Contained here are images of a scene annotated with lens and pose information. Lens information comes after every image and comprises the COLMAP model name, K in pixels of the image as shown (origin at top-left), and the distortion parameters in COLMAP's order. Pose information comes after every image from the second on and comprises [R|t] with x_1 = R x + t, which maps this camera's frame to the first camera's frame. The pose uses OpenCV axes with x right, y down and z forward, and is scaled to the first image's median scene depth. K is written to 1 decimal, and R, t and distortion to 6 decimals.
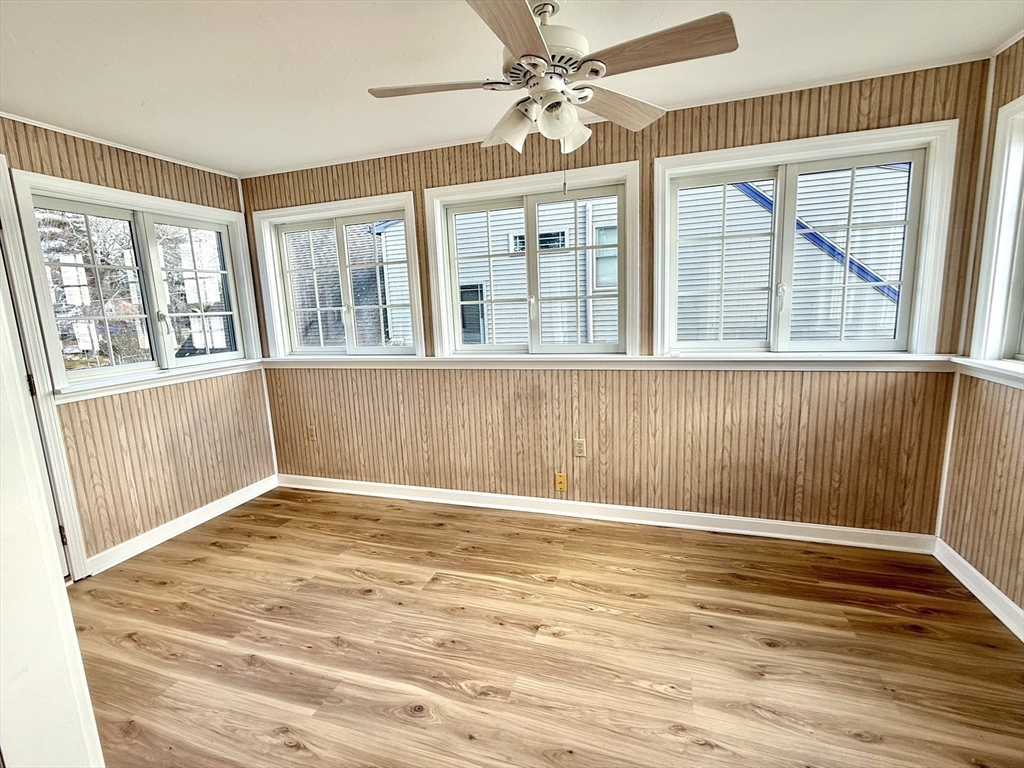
lens RADIAL K [[472.0, 0, 512.0], [0, 472.0, 384.0], [0, 0, 1]] dist [-0.001661, 0.000120]
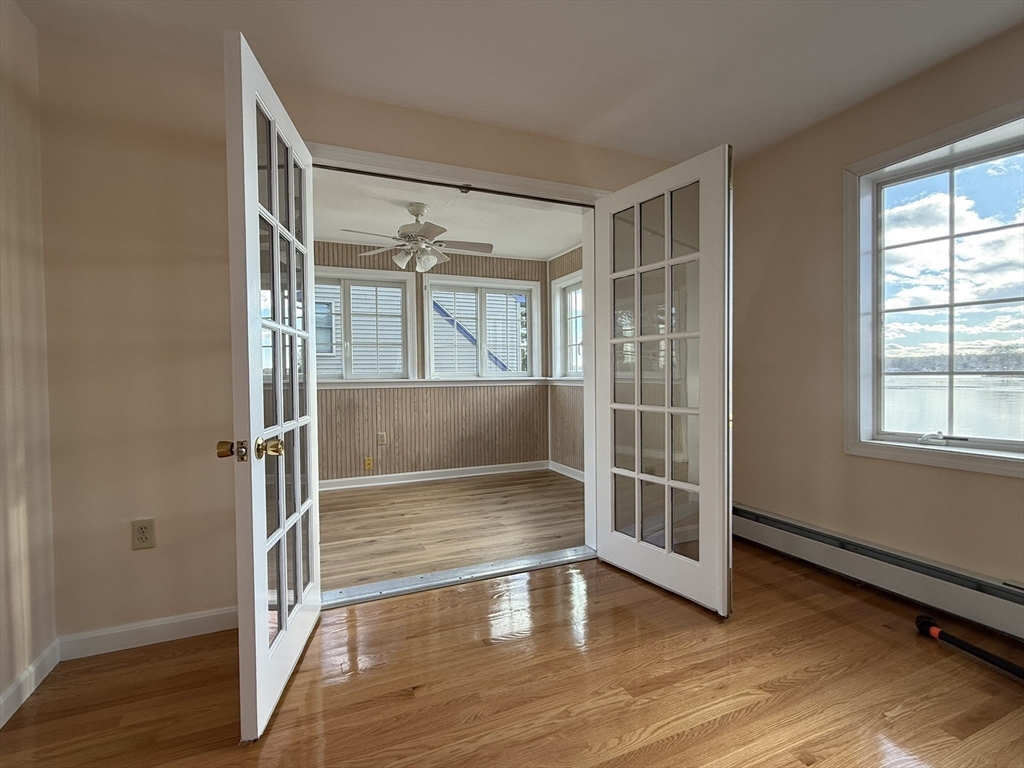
lens RADIAL K [[472.0, 0, 512.0], [0, 472.0, 384.0], [0, 0, 1]] dist [-0.001661, 0.000120]
pose [[0.751821, 0.018123, 0.659118, -0.601801], [0.091900, 0.986985, -0.131963, 0.215842], [-0.652932, 0.159785, 0.740371, -0.499747]]
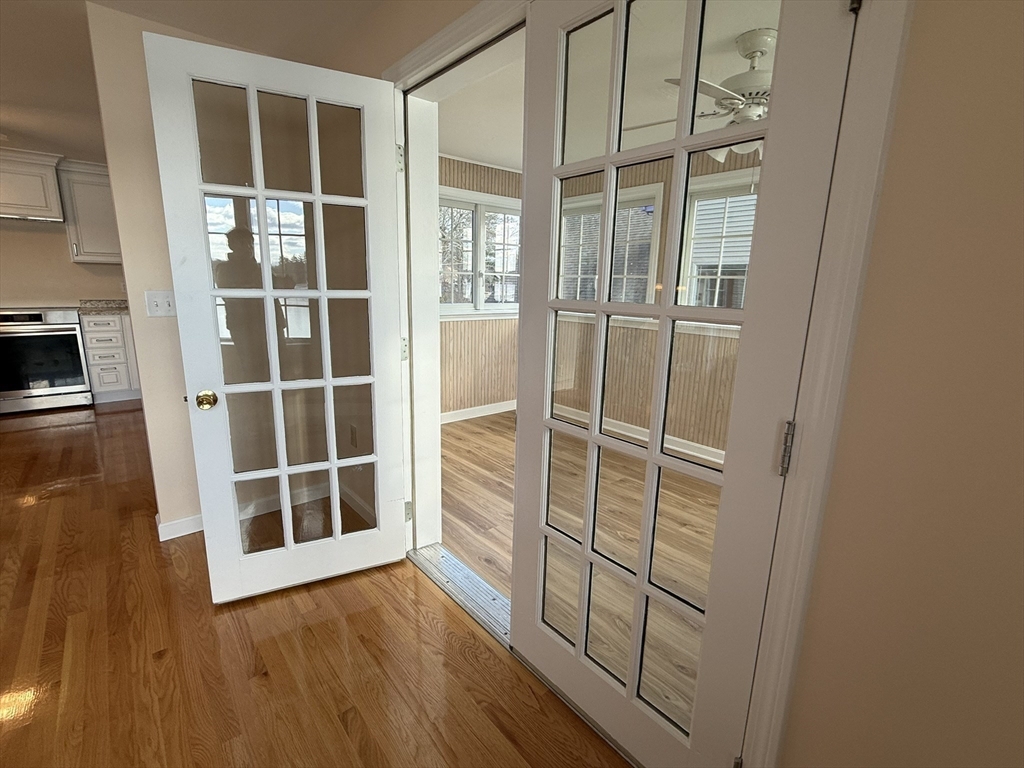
lens RADIAL K [[472.0, 0, 512.0], [0, 472.0, 384.0], [0, 0, 1]] dist [-0.001661, 0.000120]
pose [[0.849912, 0.169836, -0.498805, 0.166722], [-0.146366, 0.985472, 0.086147, 0.062832], [0.506189, -0.000209, 0.862422, -0.273372]]
